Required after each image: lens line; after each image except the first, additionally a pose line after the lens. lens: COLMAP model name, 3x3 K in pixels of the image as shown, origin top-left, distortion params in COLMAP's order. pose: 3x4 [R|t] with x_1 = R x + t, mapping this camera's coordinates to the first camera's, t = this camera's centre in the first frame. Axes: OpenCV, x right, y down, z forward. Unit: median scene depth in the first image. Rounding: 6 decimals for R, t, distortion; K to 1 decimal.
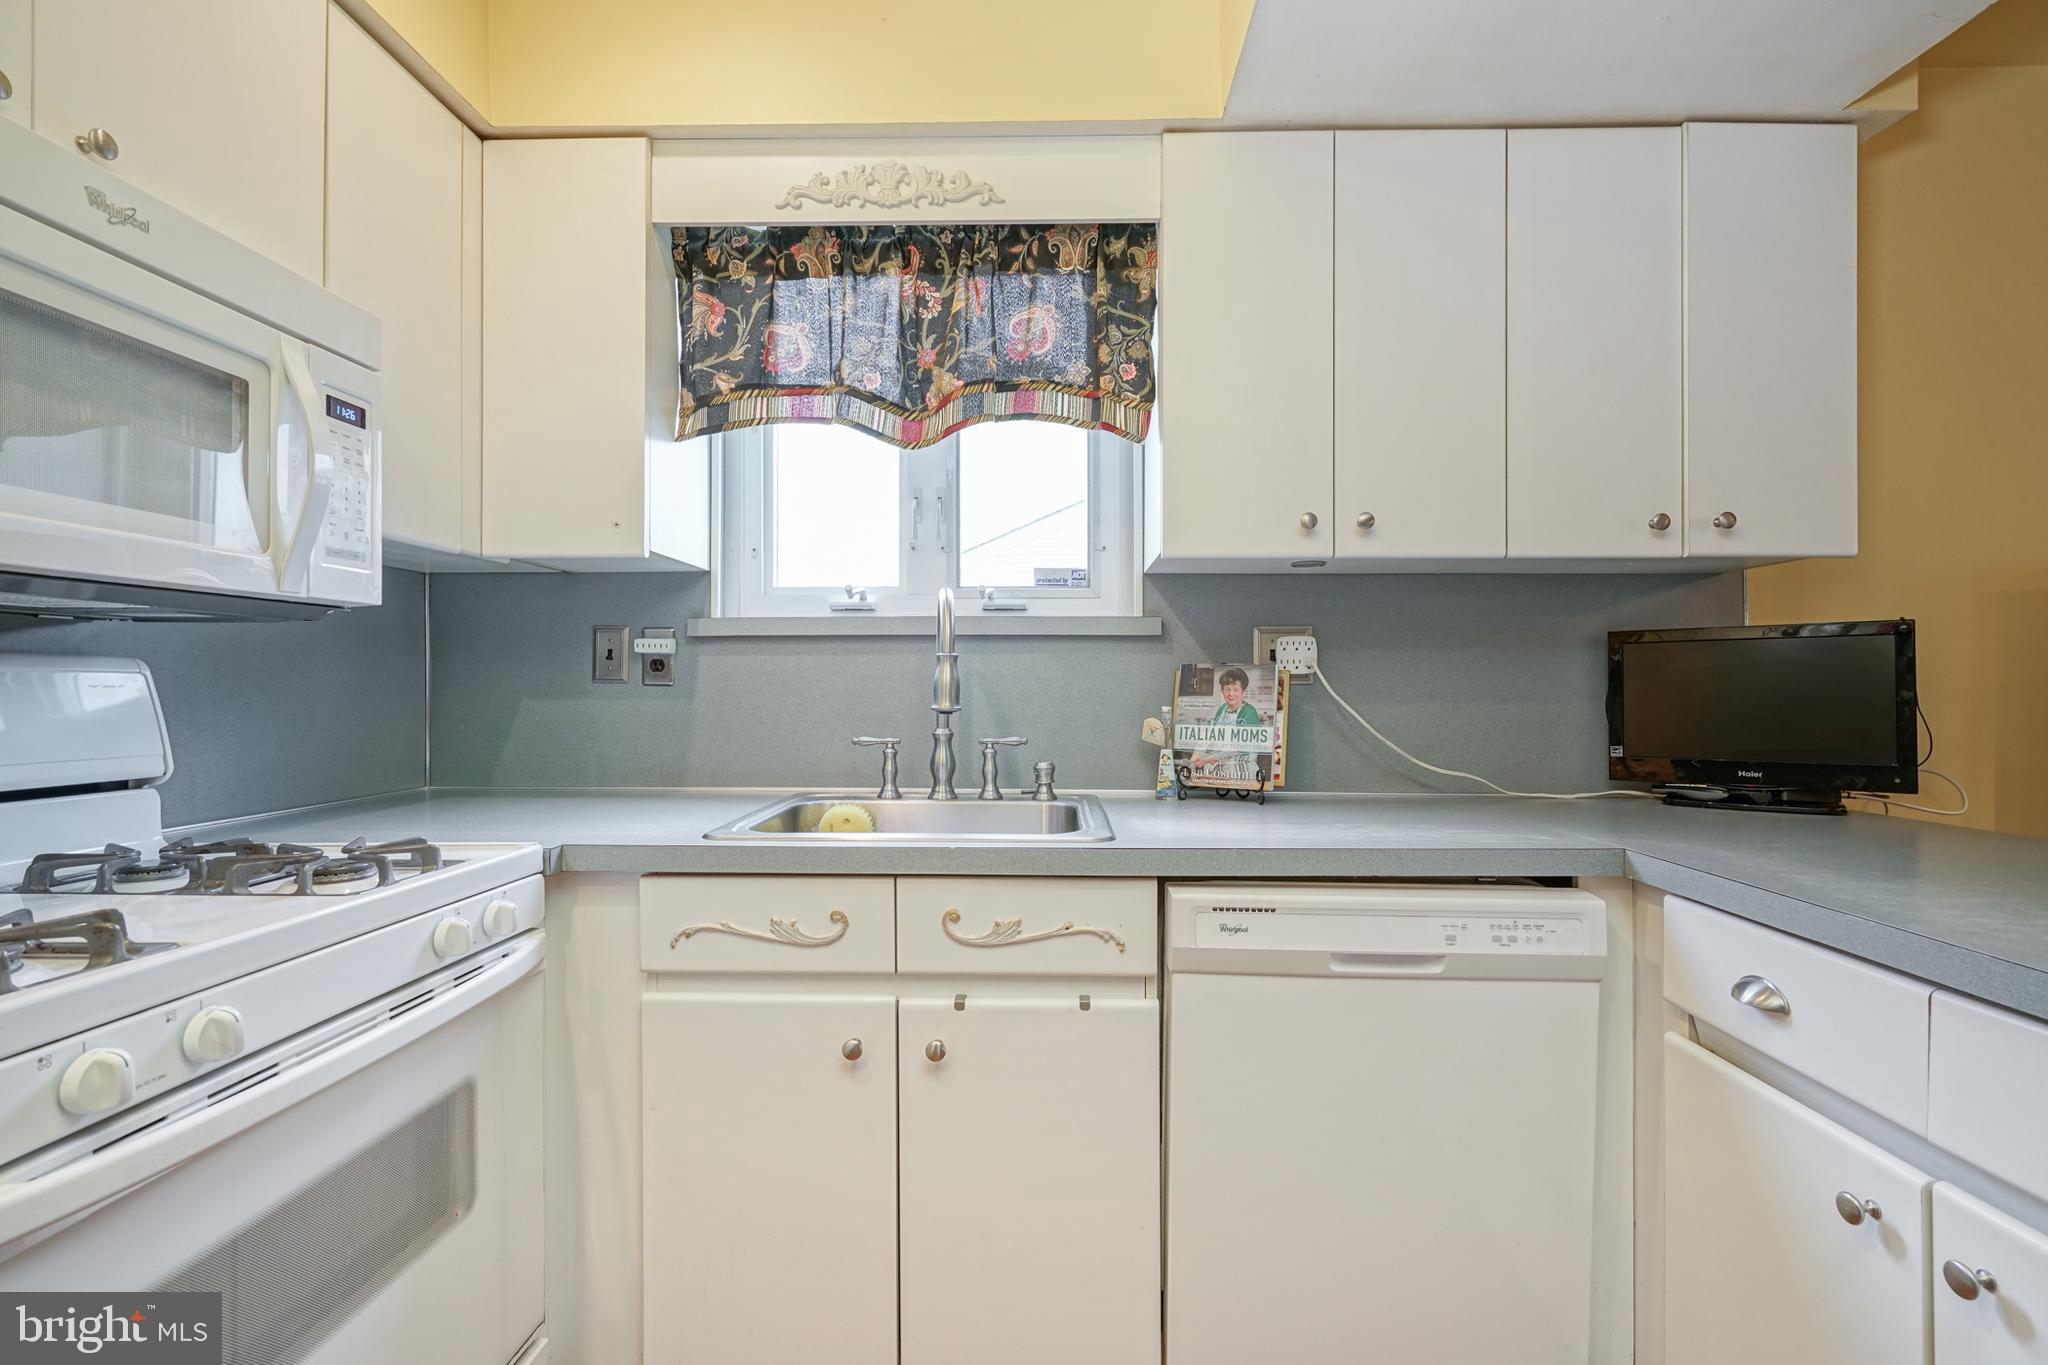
lens RADIAL K [[911.4, 0, 1047.7], [0, 911.4, 687.1], [0, 0, 1]] dist [-0.001358, 0.000576]
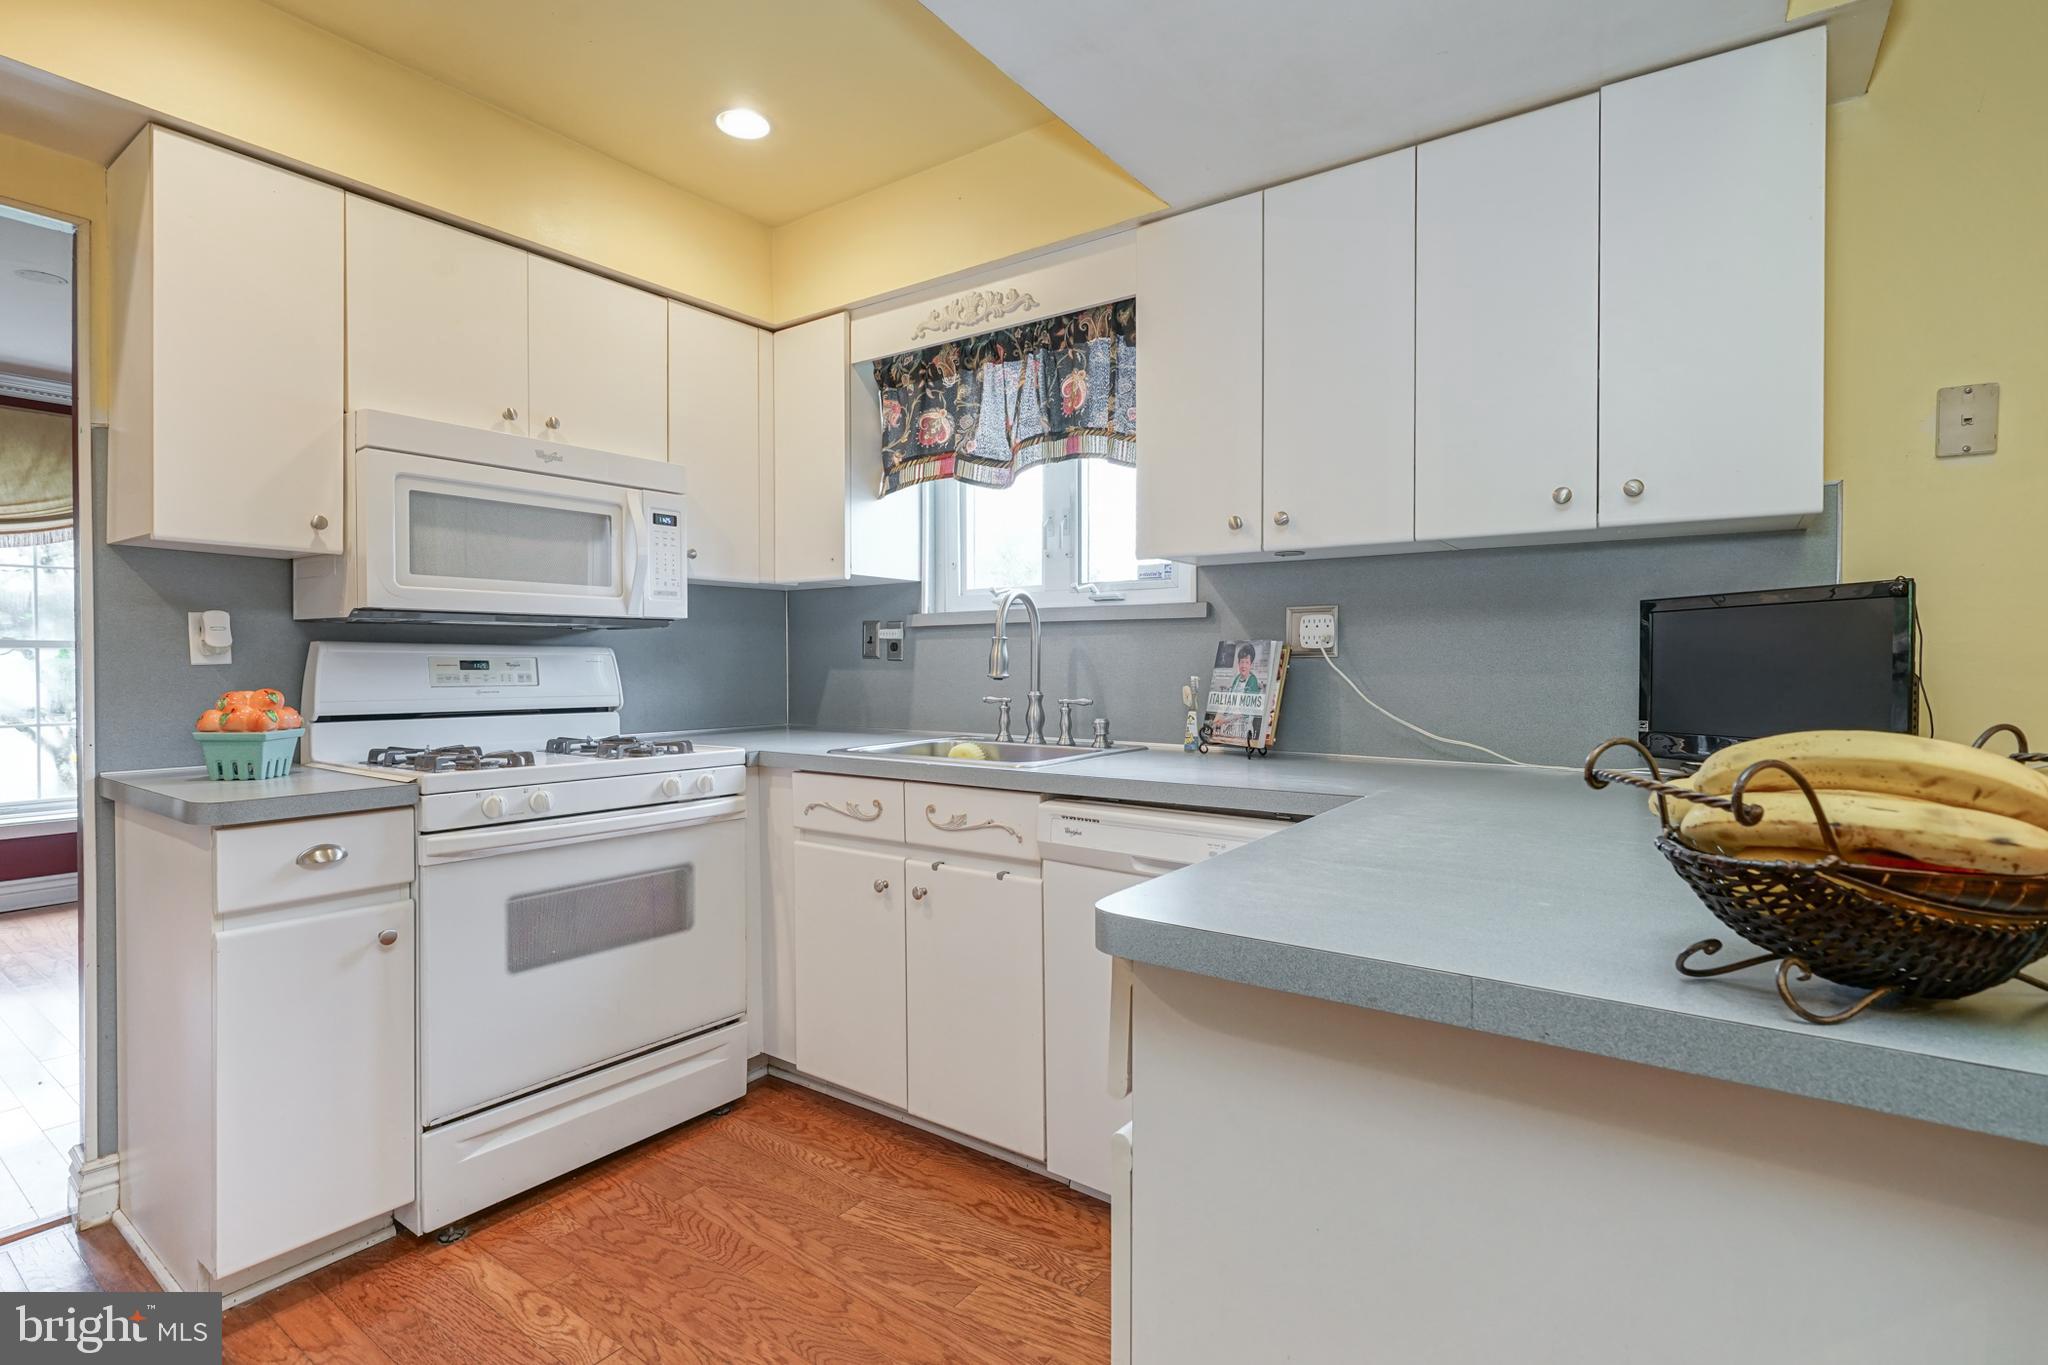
lens RADIAL K [[929.1, 0, 1042.4], [0, 929.1, 674.9], [0, 0, 1]] dist [-0.003776, 0.001313]
pose [[0.843744, 0.005501, -0.536718, 0.666666], [0.001700, 0.999915, 0.012922, 0.003266], [0.536743, -0.011815, 0.843663, -0.166283]]
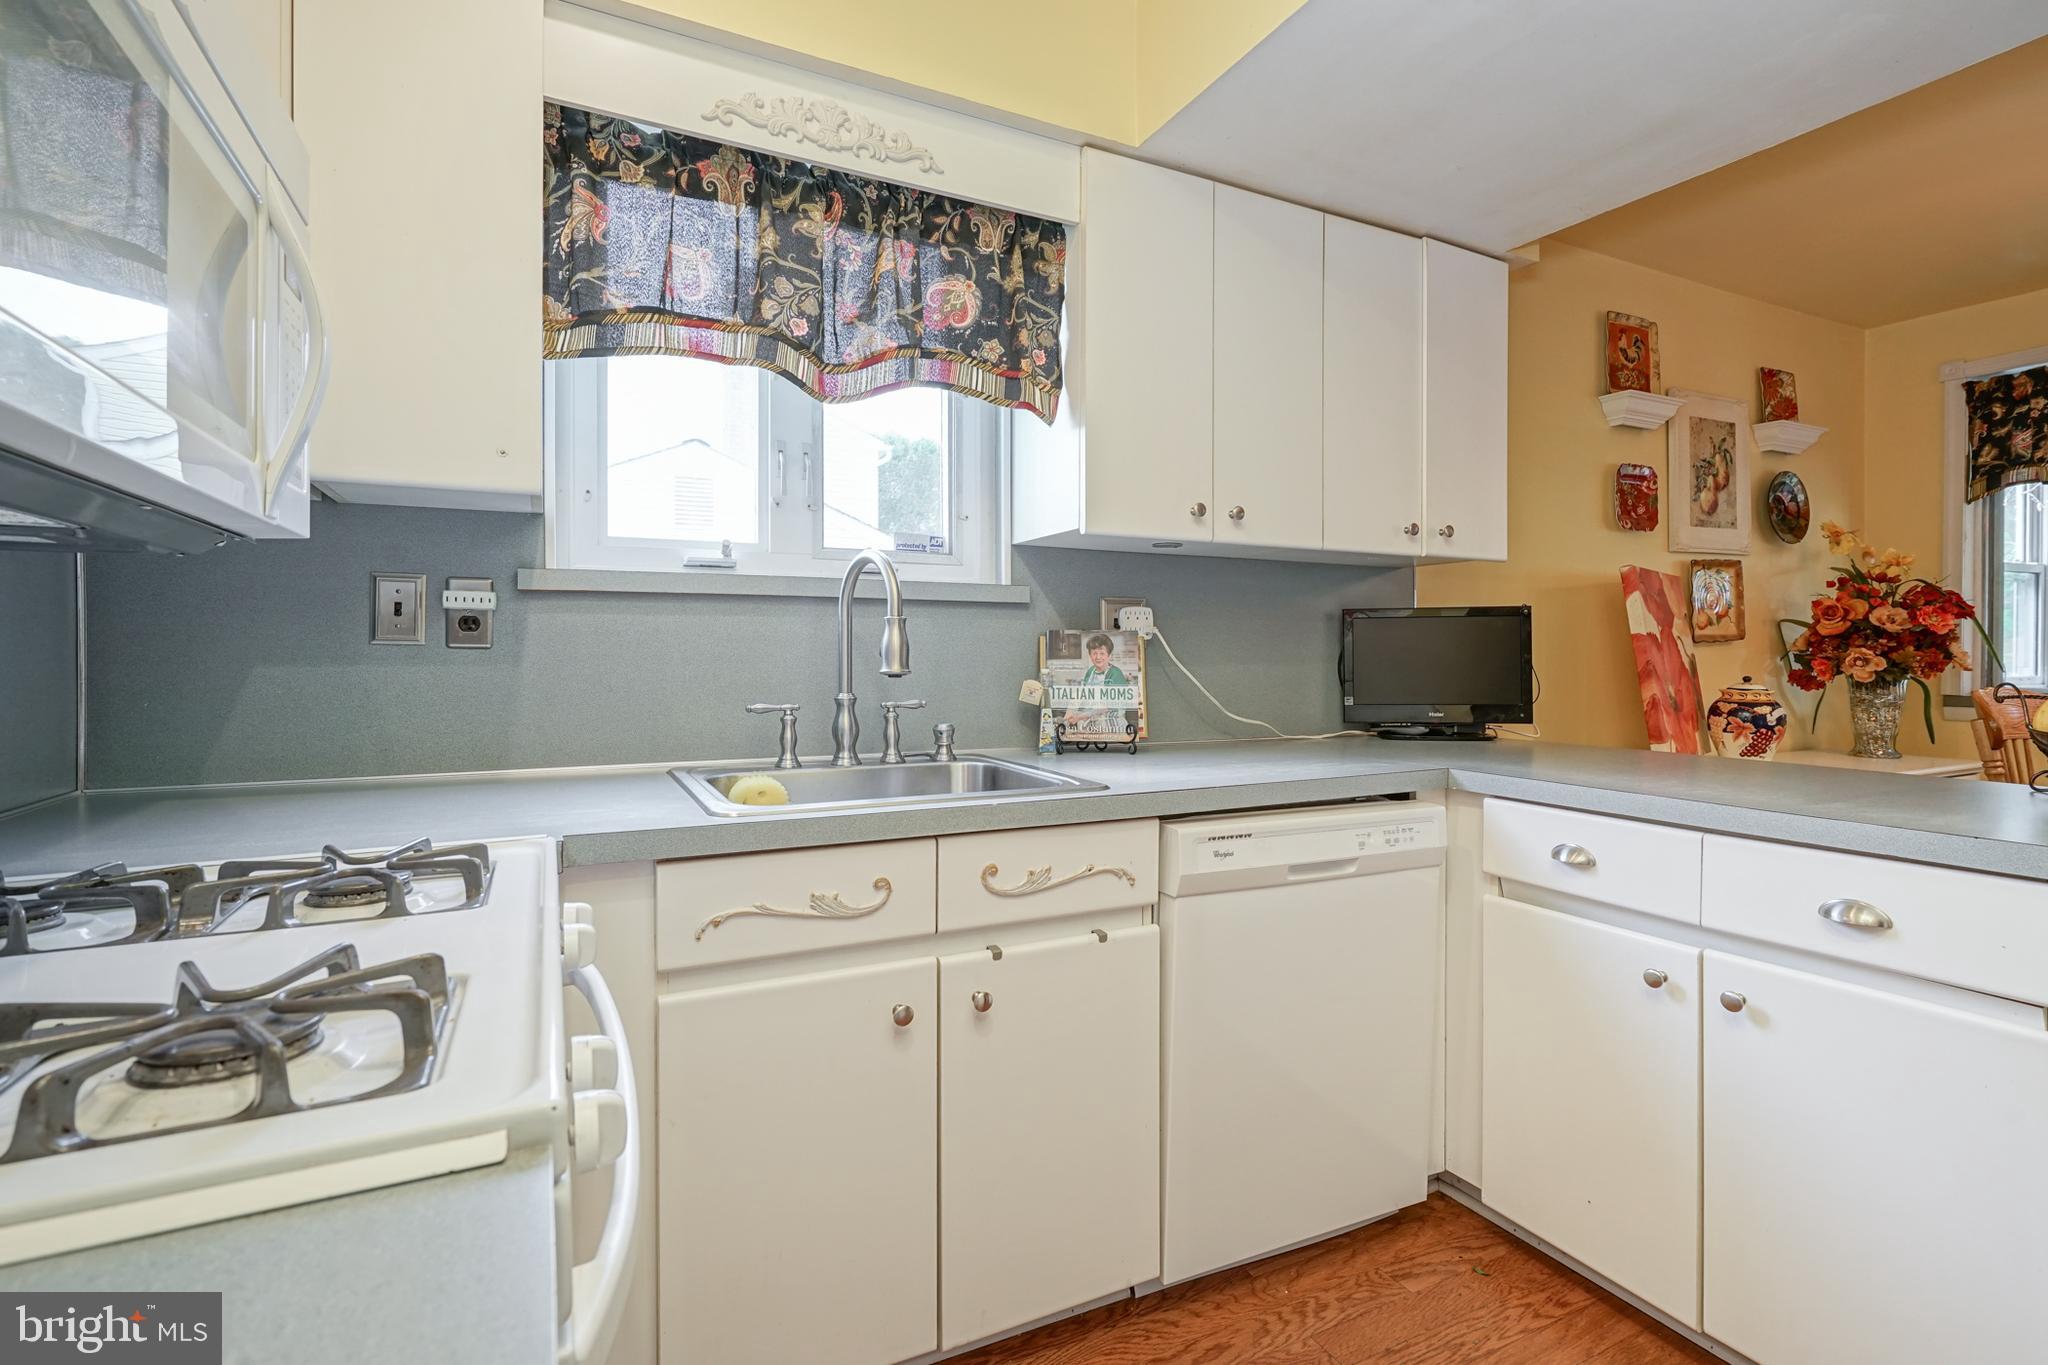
lens RADIAL K [[911.3, 0, 1048.2], [0, 911.3, 661.2], [0, 0, 1]] dist [-0.000740, 0.000369]
pose [[0.889520, -0.003227, 0.456884, -0.386484], [-0.000536, 0.999967, 0.008106, 0.003353], [-0.456895, -0.007455, 0.889489, 0.036166]]
